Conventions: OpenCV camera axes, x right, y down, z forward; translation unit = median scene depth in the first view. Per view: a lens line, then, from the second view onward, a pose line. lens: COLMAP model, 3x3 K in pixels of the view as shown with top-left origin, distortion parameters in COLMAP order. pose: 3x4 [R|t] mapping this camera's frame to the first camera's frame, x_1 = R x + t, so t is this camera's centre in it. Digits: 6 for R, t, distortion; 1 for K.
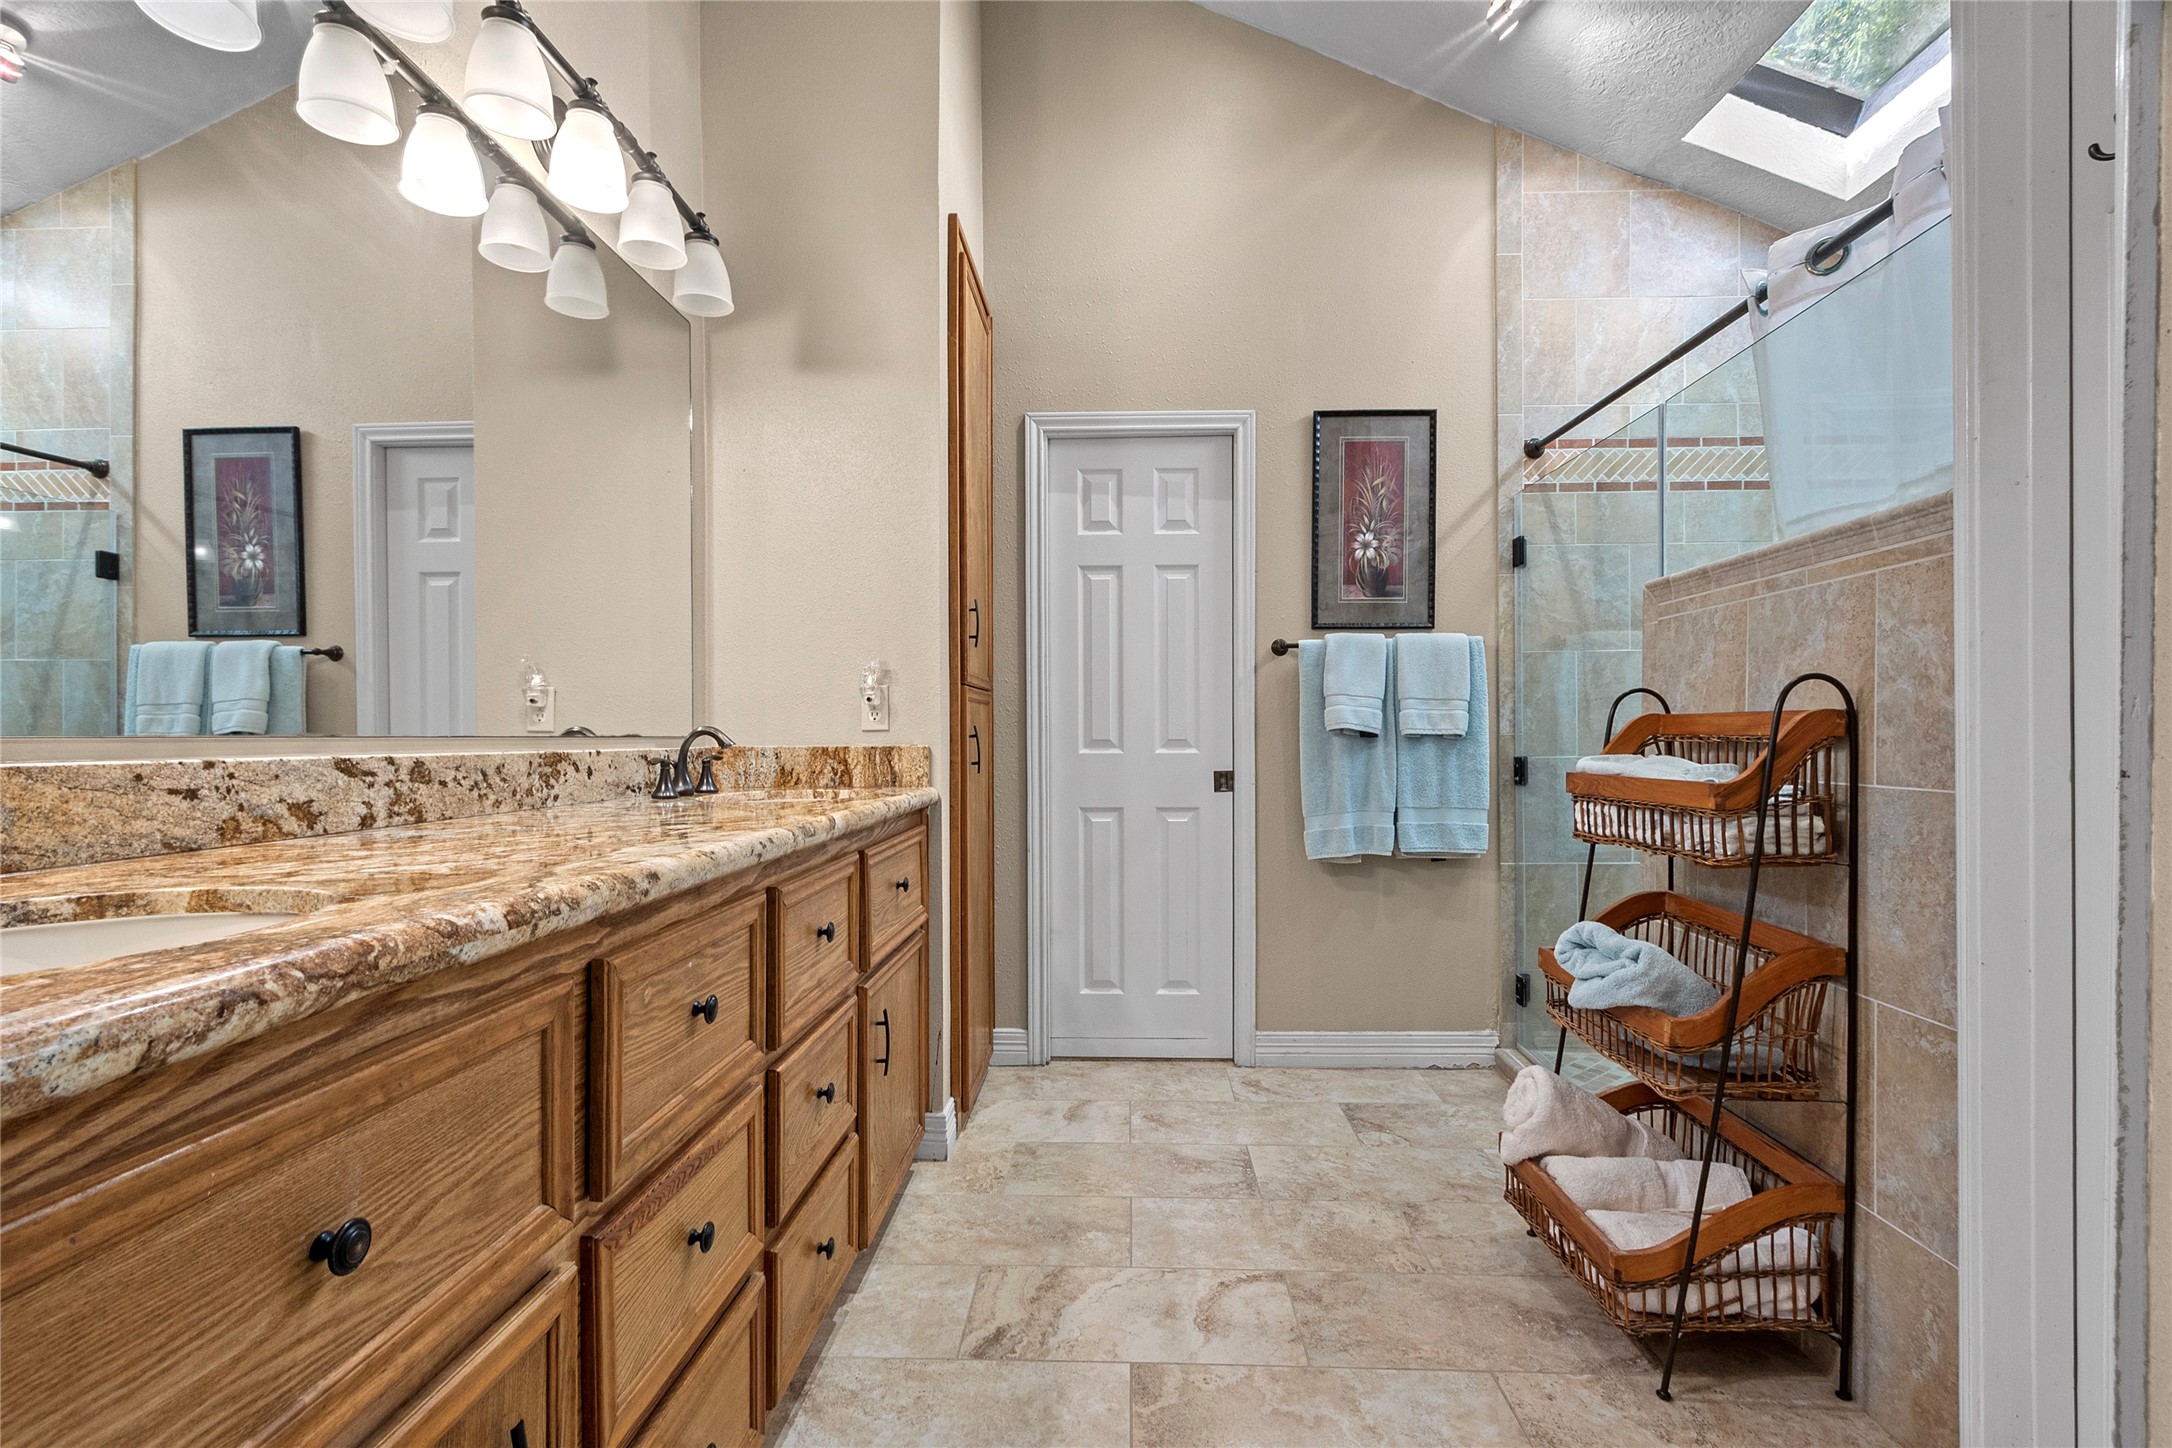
lens RADIAL K [[996.6, 0, 1085.9], [0, 996.6, 735.8], [0, 0, 1]] dist [-0.002456, 0.001167]
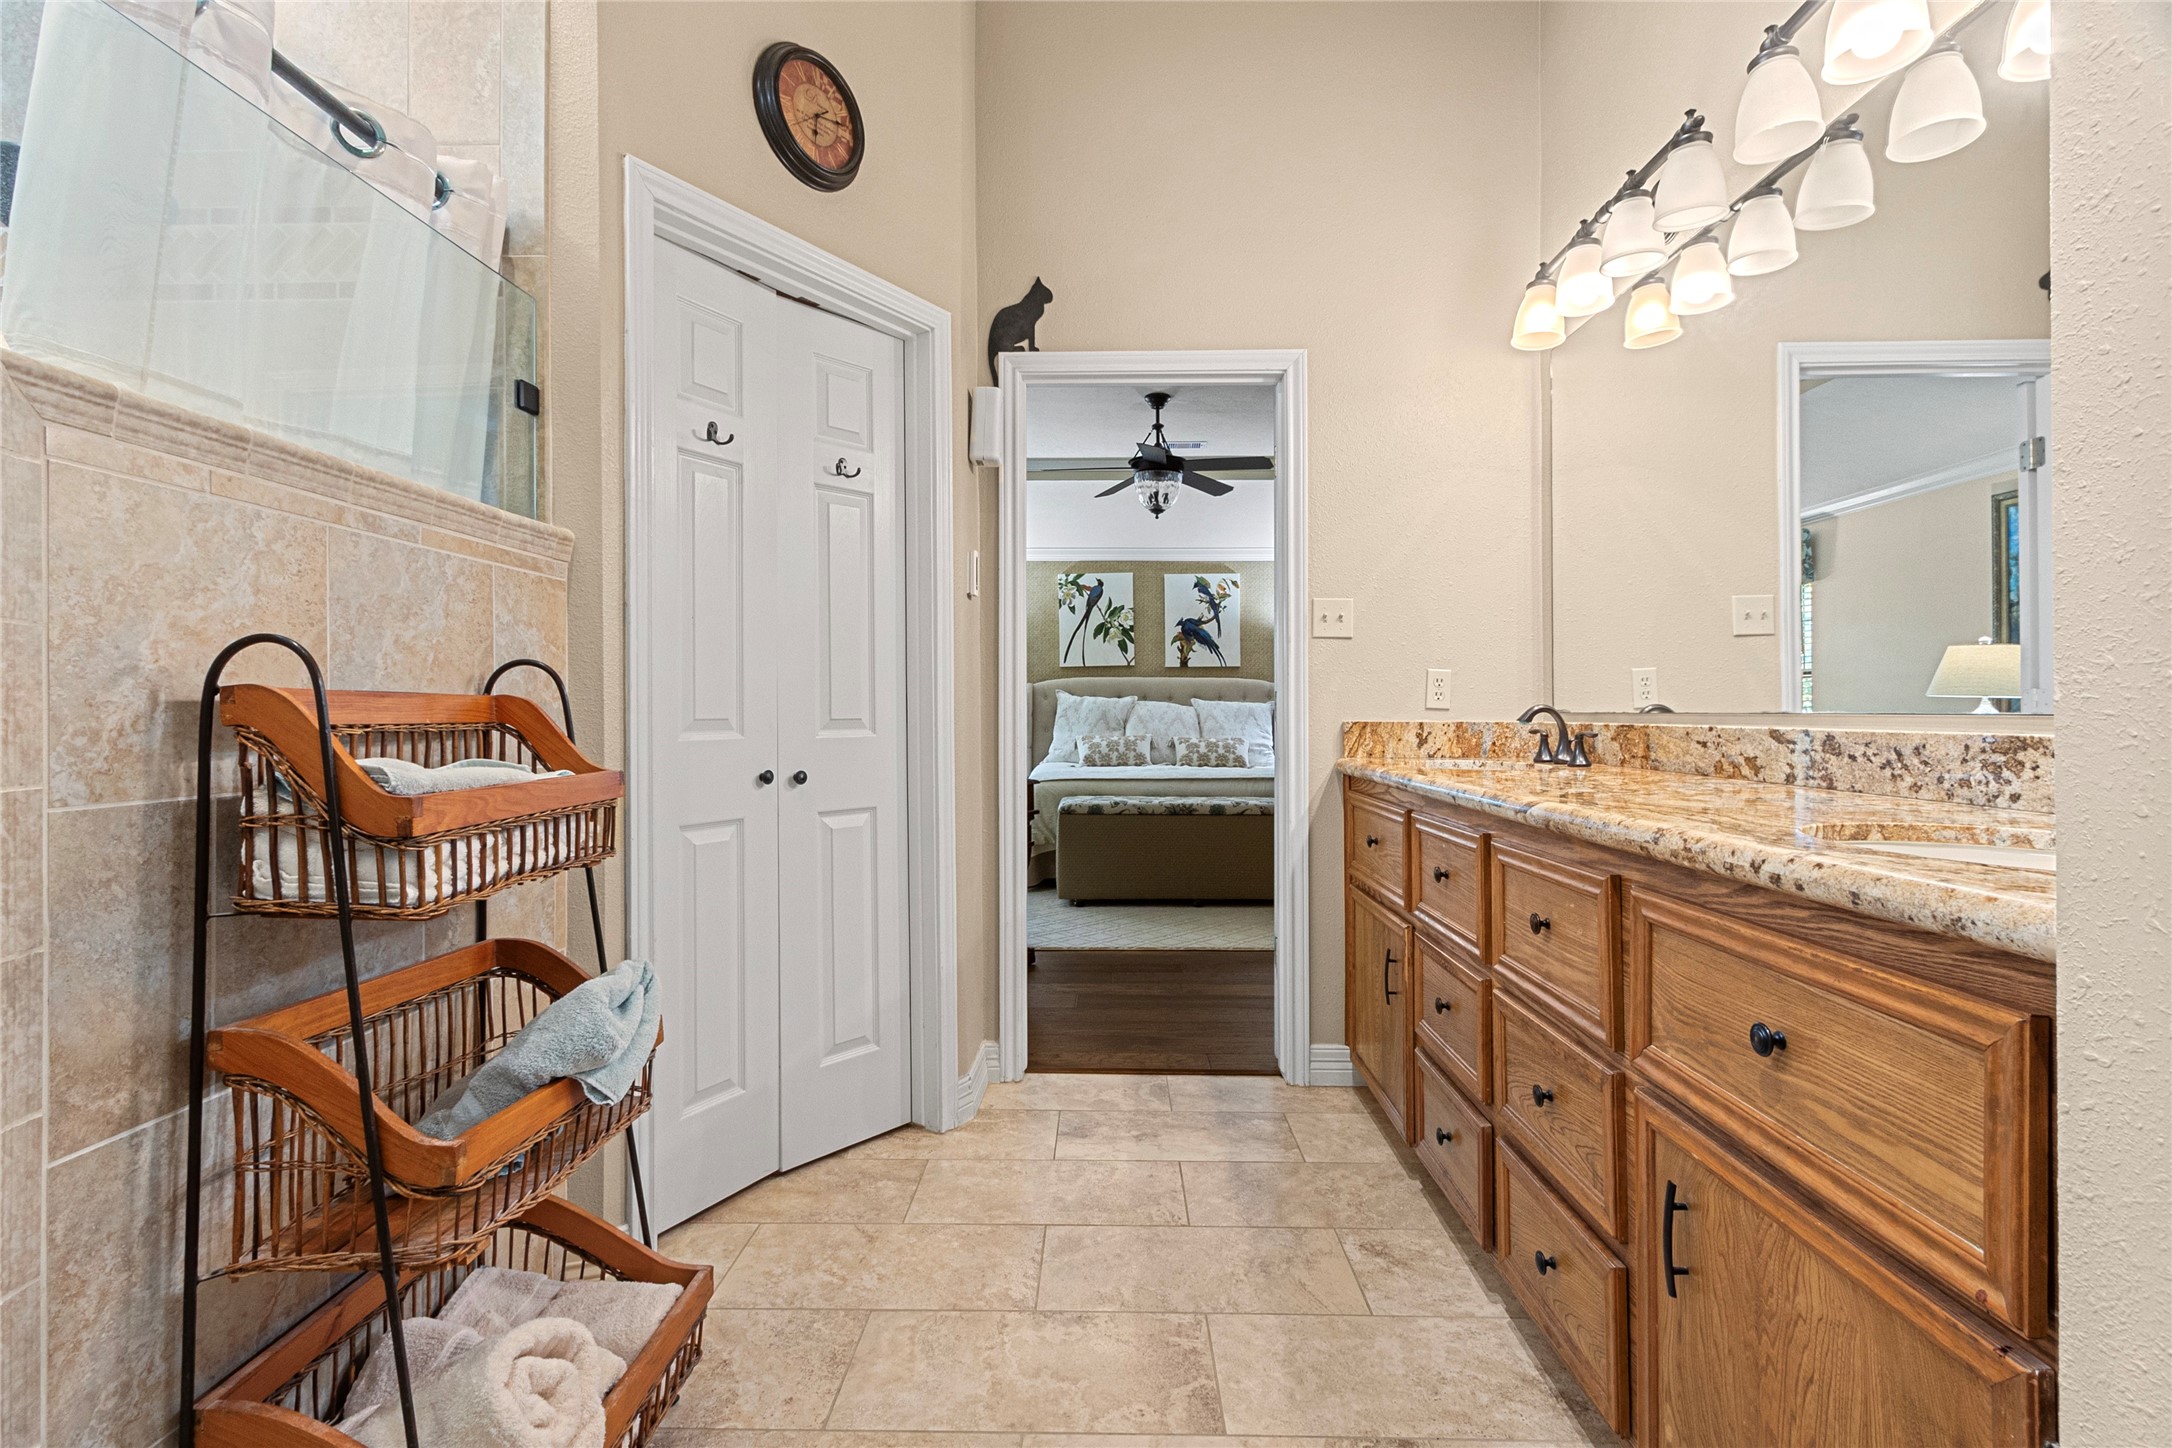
lens RADIAL K [[996.6, 0, 1089.6], [0, 996.6, 709.8], [0, 0, 1]] dist [-0.002456, 0.001167]
pose [[-0.999635, 0.006793, -0.026154, 0.188993], [0.006838, 0.999975, -0.001616, -0.006790], [0.026142, -0.001794, -0.999657, 1.932187]]
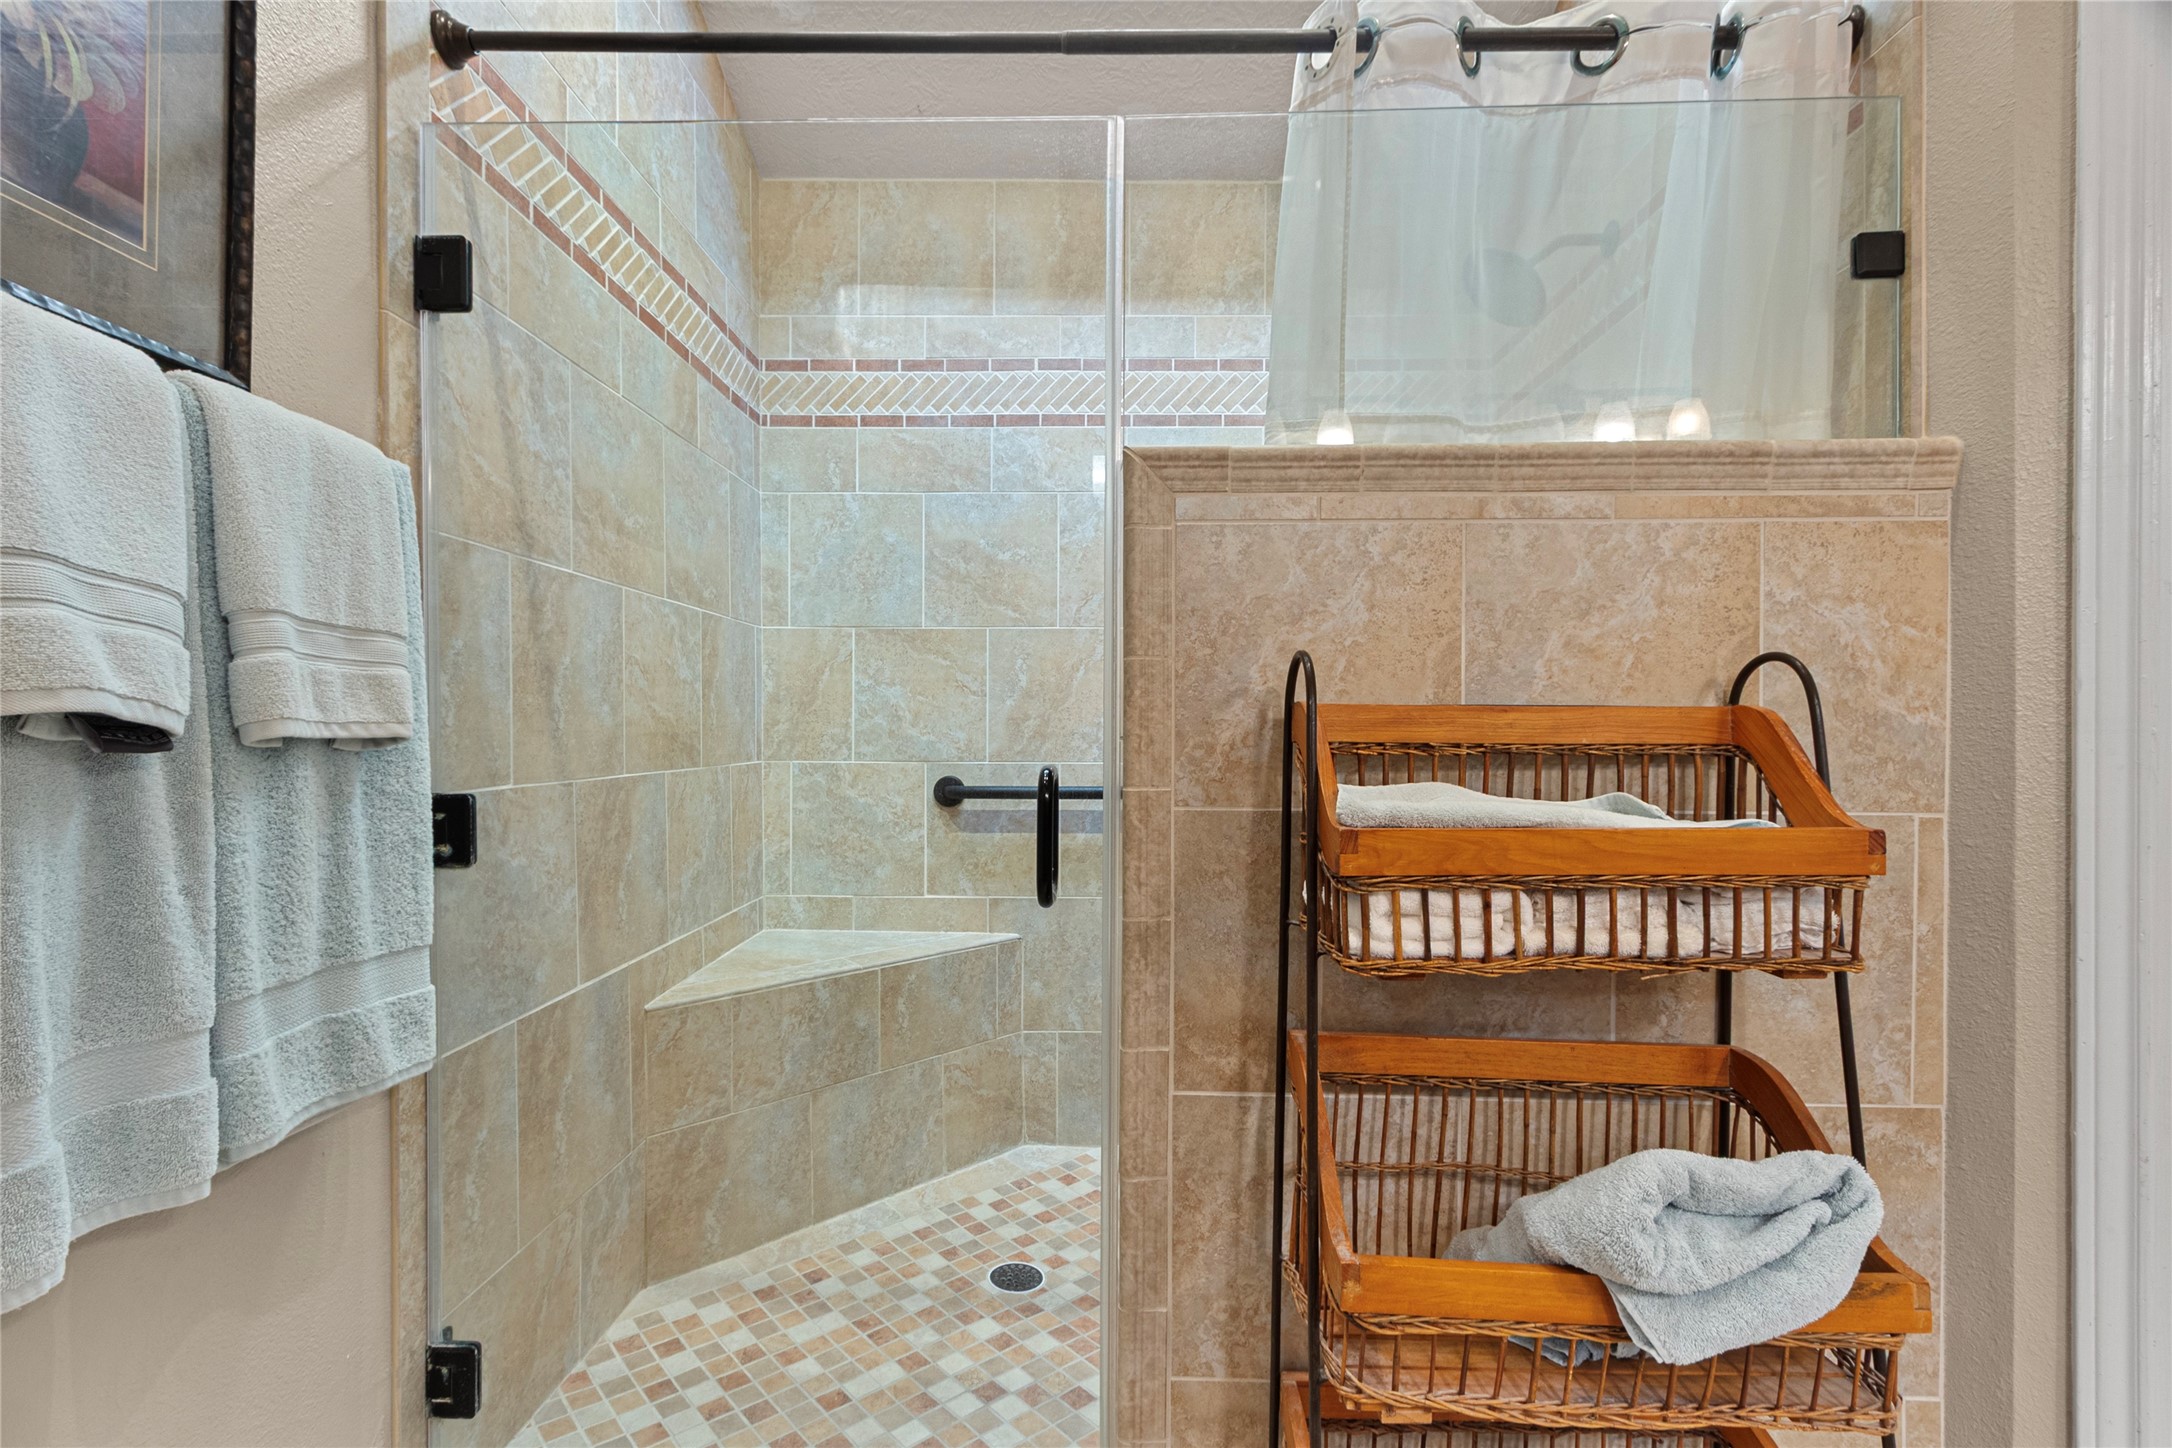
lens RADIAL K [[996.6, 0, 1084.4], [0, 996.6, 742.8], [0, 0, 1]] dist [-0.002456, 0.001167]
pose [[-0.020009, -0.007092, 0.999775, 0.063677], [-0.001736, 0.999974, 0.007059, -0.005328], [-0.999798, -0.001594, -0.020021, 1.424446]]
